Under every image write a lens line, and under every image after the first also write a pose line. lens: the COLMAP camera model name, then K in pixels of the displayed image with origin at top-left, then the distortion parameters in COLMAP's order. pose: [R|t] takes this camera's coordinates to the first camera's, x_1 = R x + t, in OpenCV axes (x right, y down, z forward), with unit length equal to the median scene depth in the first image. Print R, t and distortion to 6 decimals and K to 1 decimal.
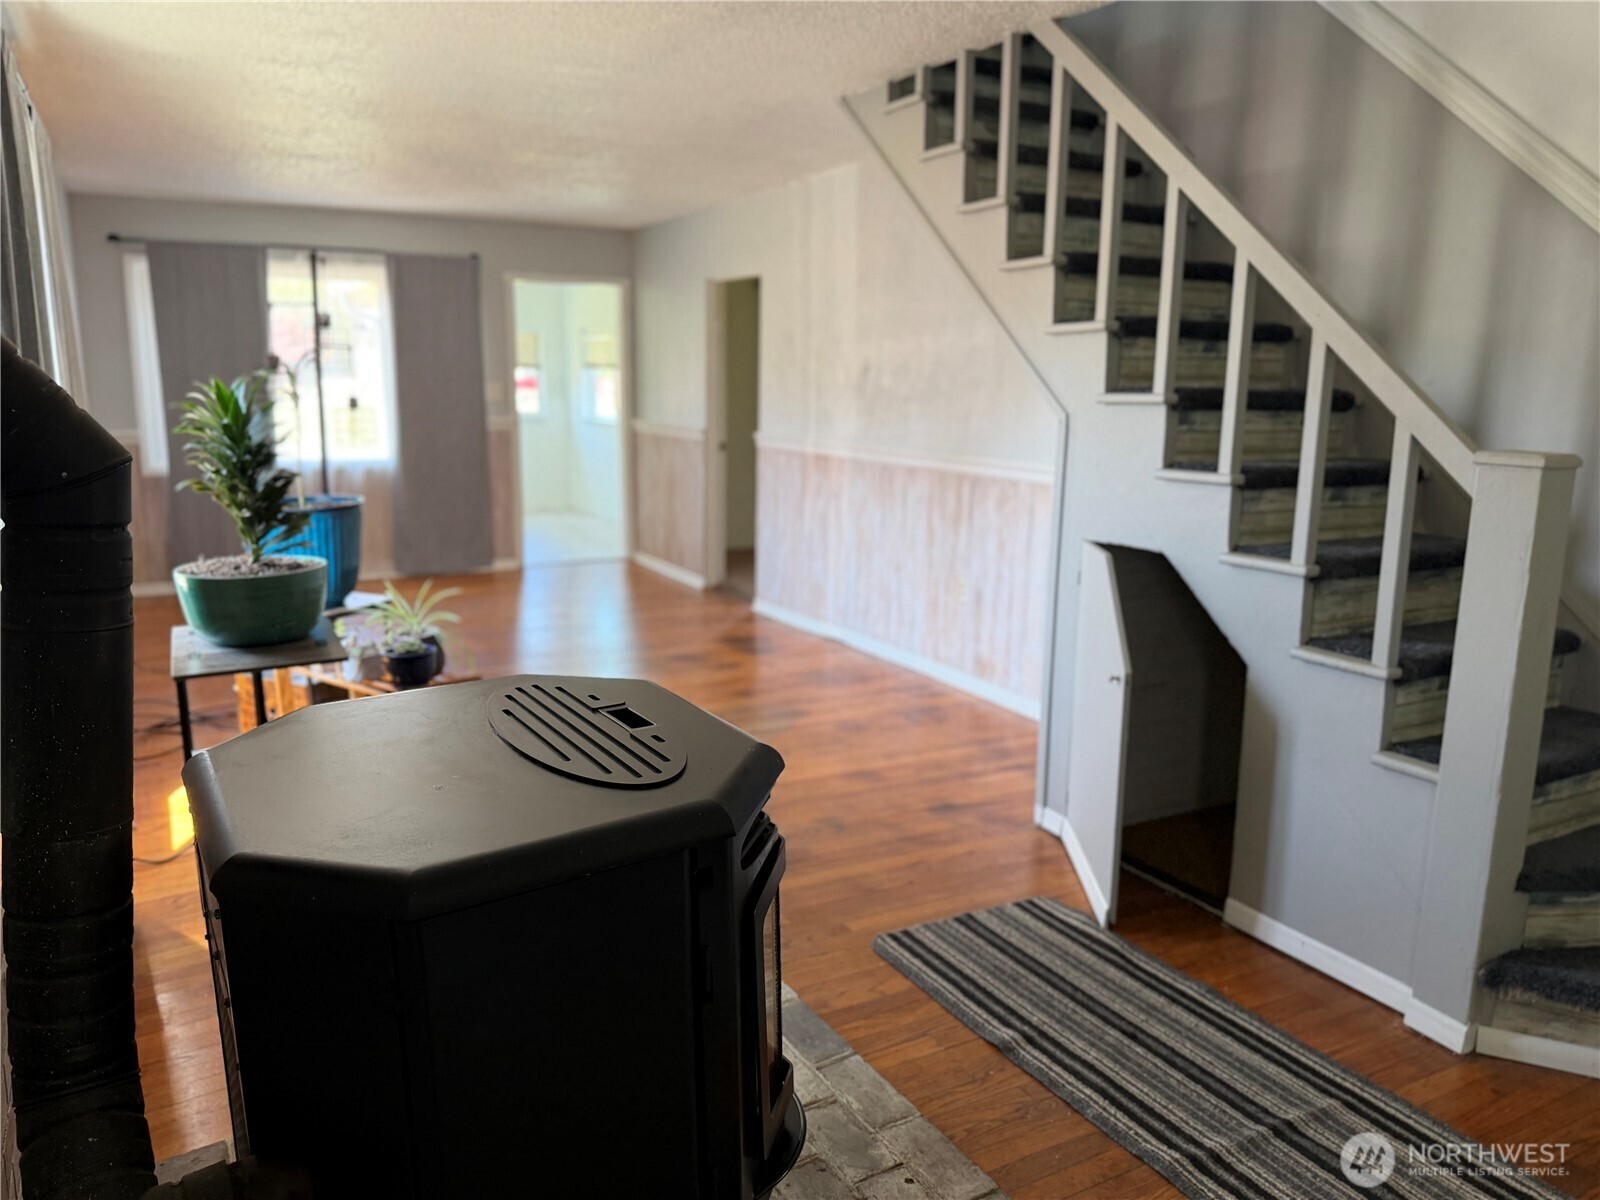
lens RADIAL K [[1135.6, 0, 800.0], [0, 1135.6, 600.0], [0, 0, 1]] dist [0.123476, -0.208786]
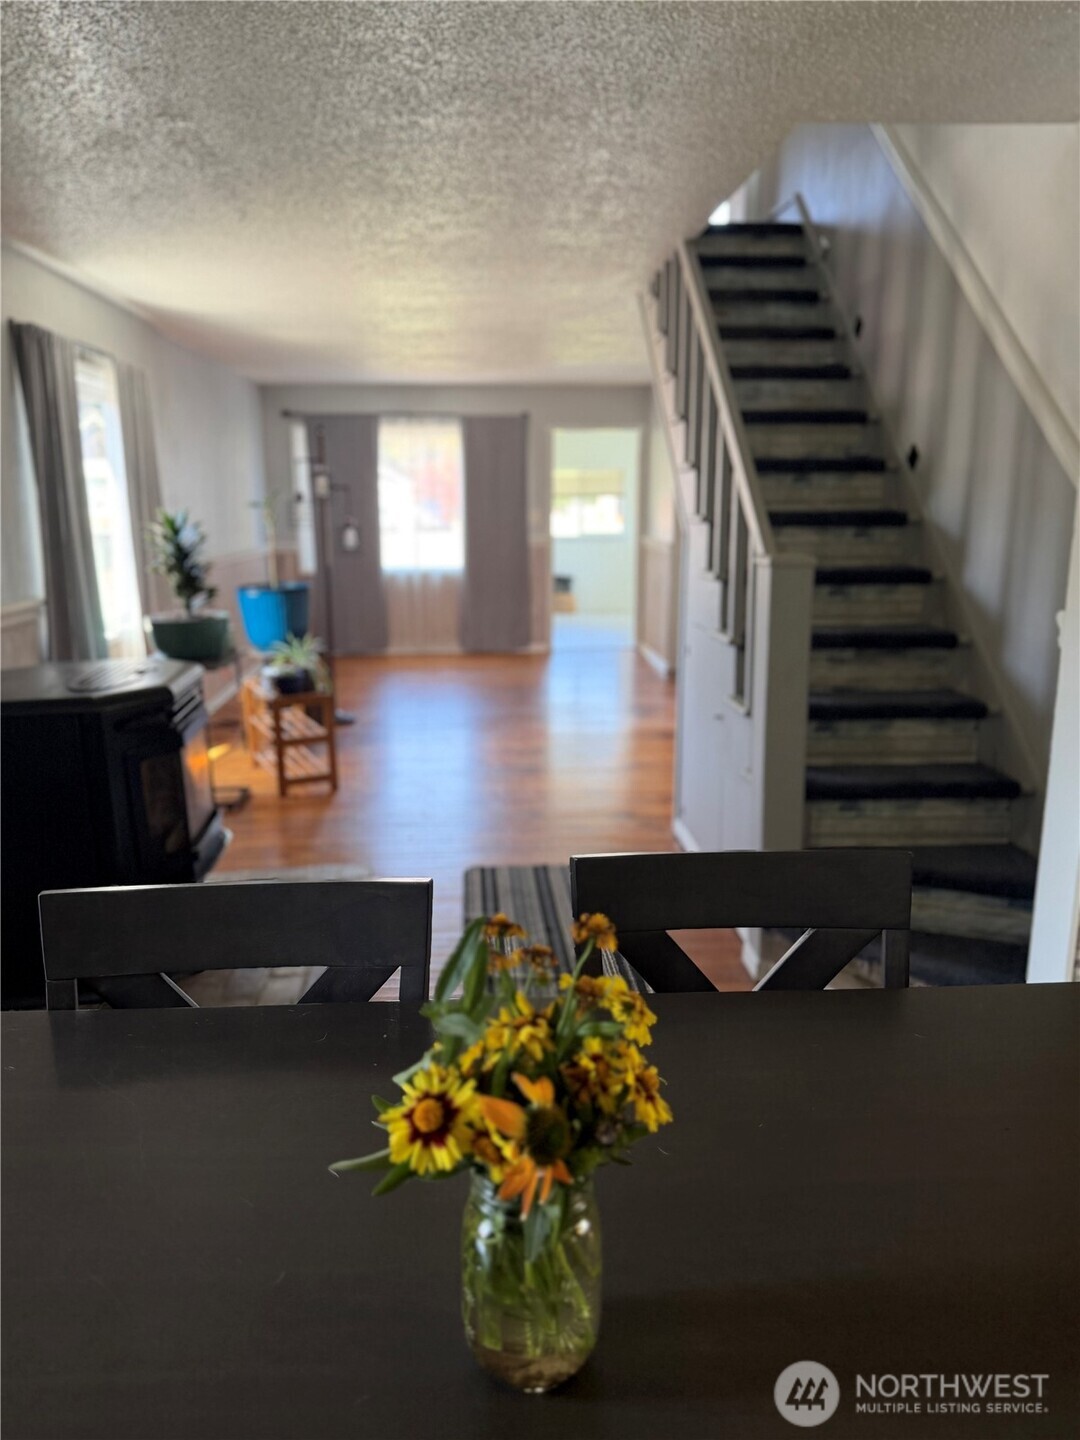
lens RADIAL K [[1022.0, 0, 564.1], [0, 1022.0, 714.4], [0, 0, 1]] dist [0.123476, -0.208786]
pose [[0.916071, 0.072649, -0.394380, 0.268153], [-0.068417, 0.997348, 0.024801, 0.016791], [0.395136, 0.004263, 0.918613, -0.082876]]
